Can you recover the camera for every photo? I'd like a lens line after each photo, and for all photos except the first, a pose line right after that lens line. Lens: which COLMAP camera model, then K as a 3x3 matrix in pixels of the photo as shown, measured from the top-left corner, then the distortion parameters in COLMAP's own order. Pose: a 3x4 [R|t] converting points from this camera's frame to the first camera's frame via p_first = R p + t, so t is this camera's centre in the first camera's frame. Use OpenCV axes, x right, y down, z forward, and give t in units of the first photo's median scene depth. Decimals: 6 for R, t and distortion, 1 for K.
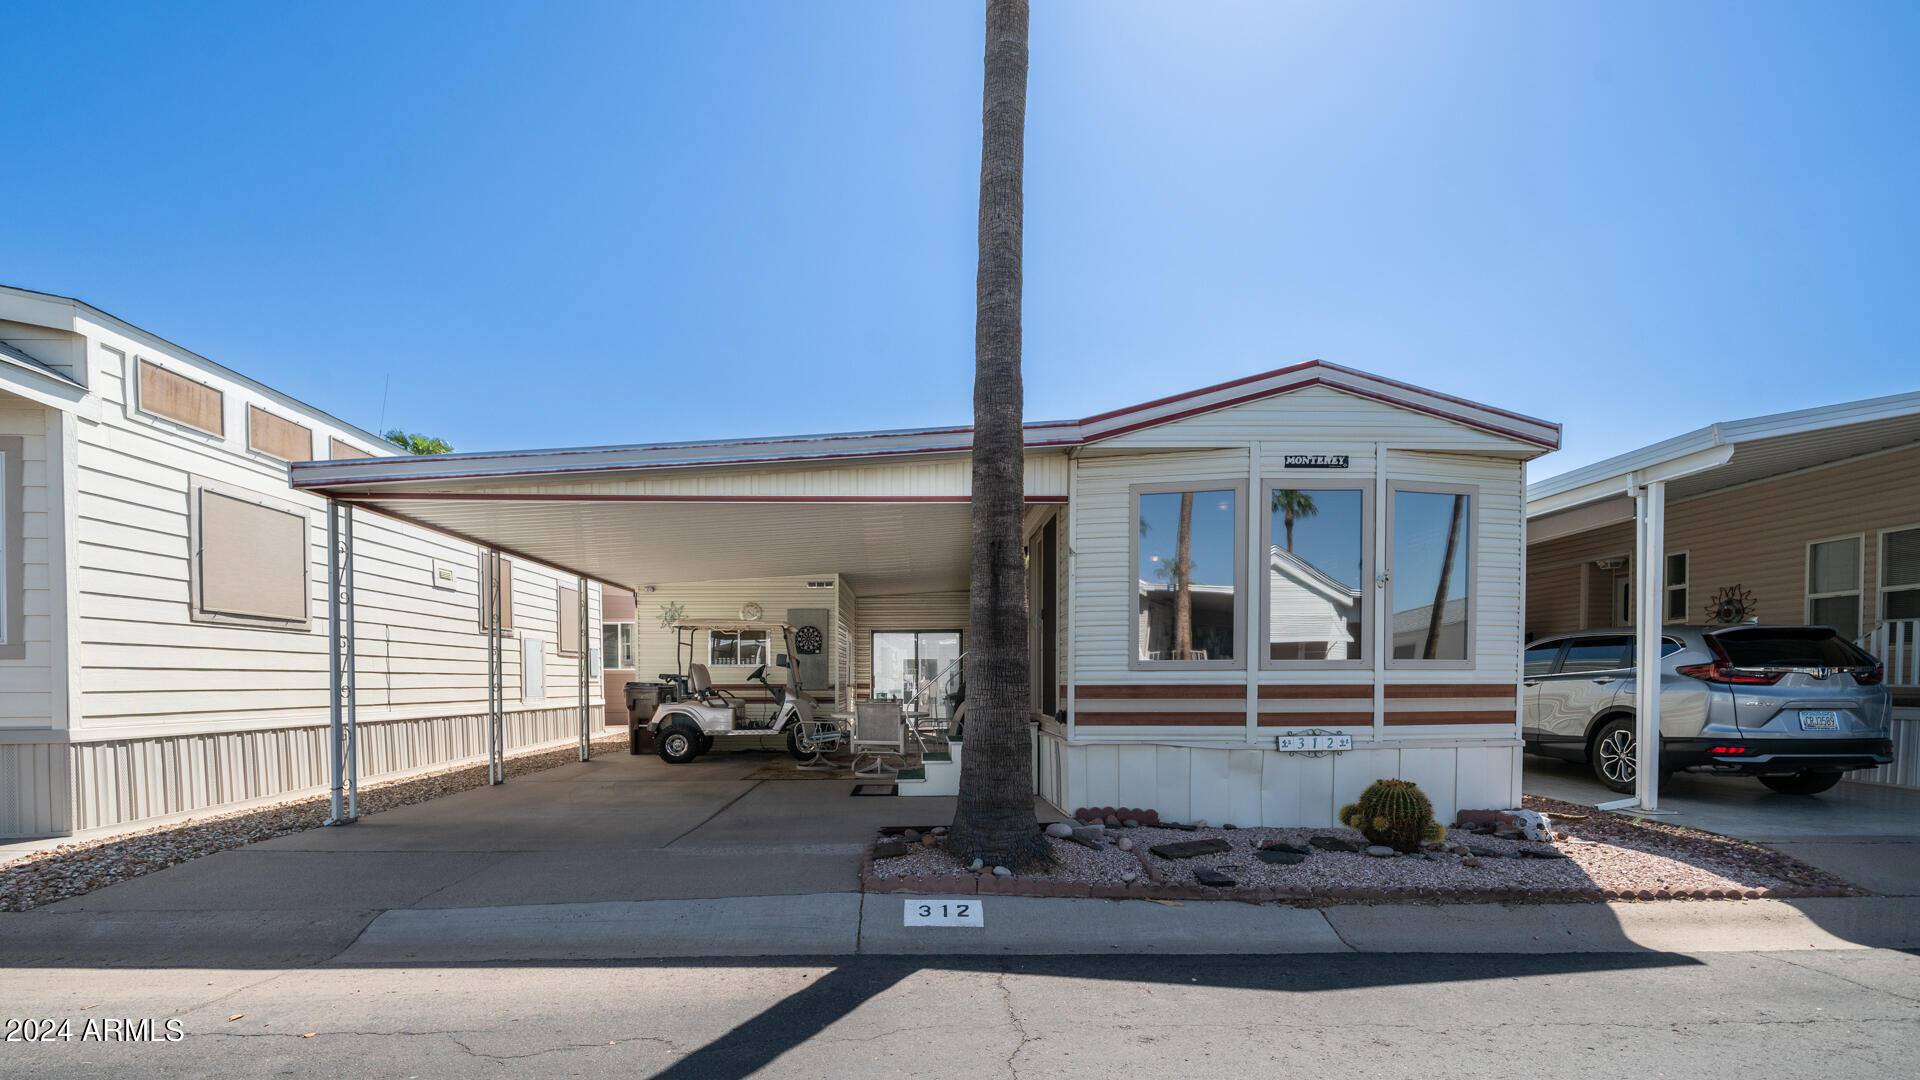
lens RADIAL K [[775.5, 0, 932.2], [0, 775.5, 706.6], [0, 0, 1]] dist [-0.001653, -0.000563]
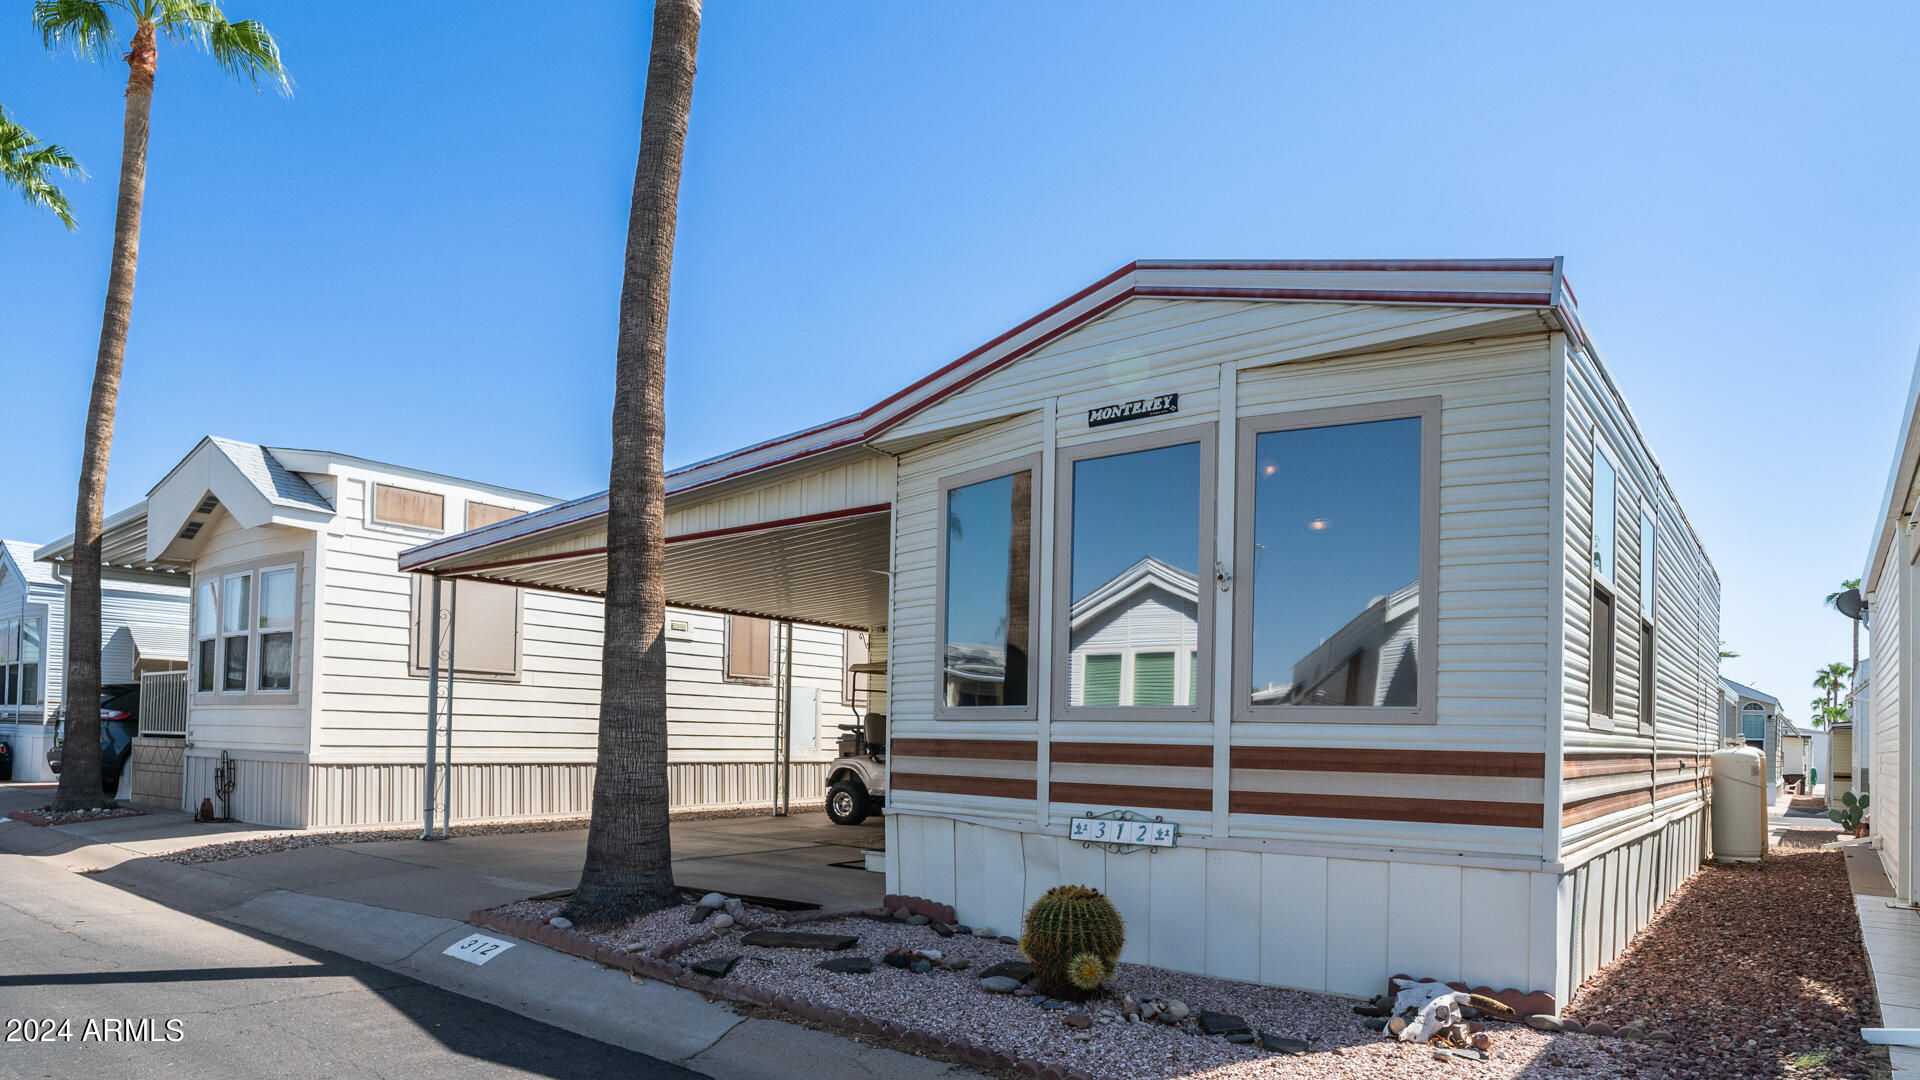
lens RADIAL K [[1086.1, 0, 927.7], [0, 1086.1, 728.1], [0, 0, 1]] dist [0.004507, 0.001771]
pose [[0.768707, 0.013948, -0.639449, 0.948575], [-0.044416, 0.998513, -0.031614, -0.004377], [0.638057, 0.052703, 0.768183, 0.176995]]
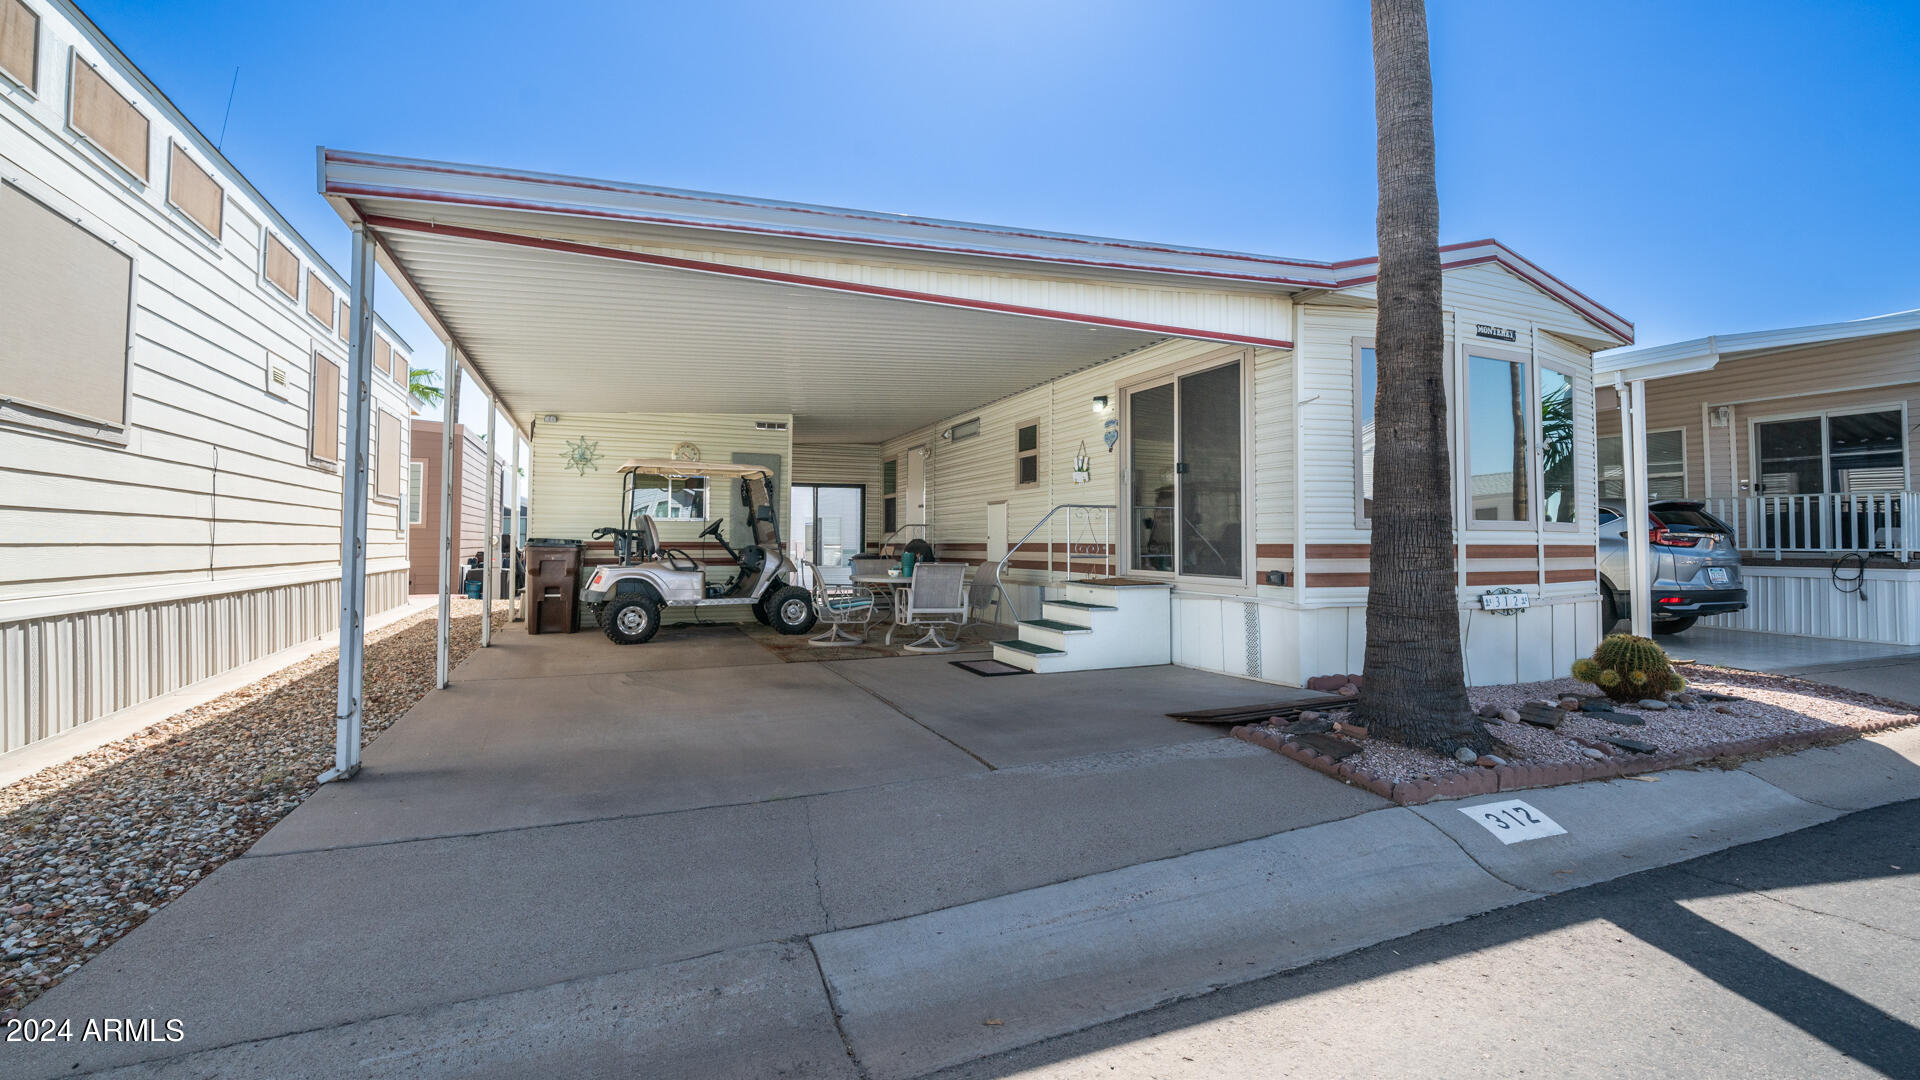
lens RADIAL K [[775.5, 0, 948.2], [0, 775.5, 517.9], [0, 0, 1]] dist [-0.001653, -0.000563]
pose [[0.933572, 0.017743, 0.357951, -0.563099], [0.005389, 0.997966, -0.063523, -0.002069], [-0.358350, 0.061232, 0.931577, 0.296429]]
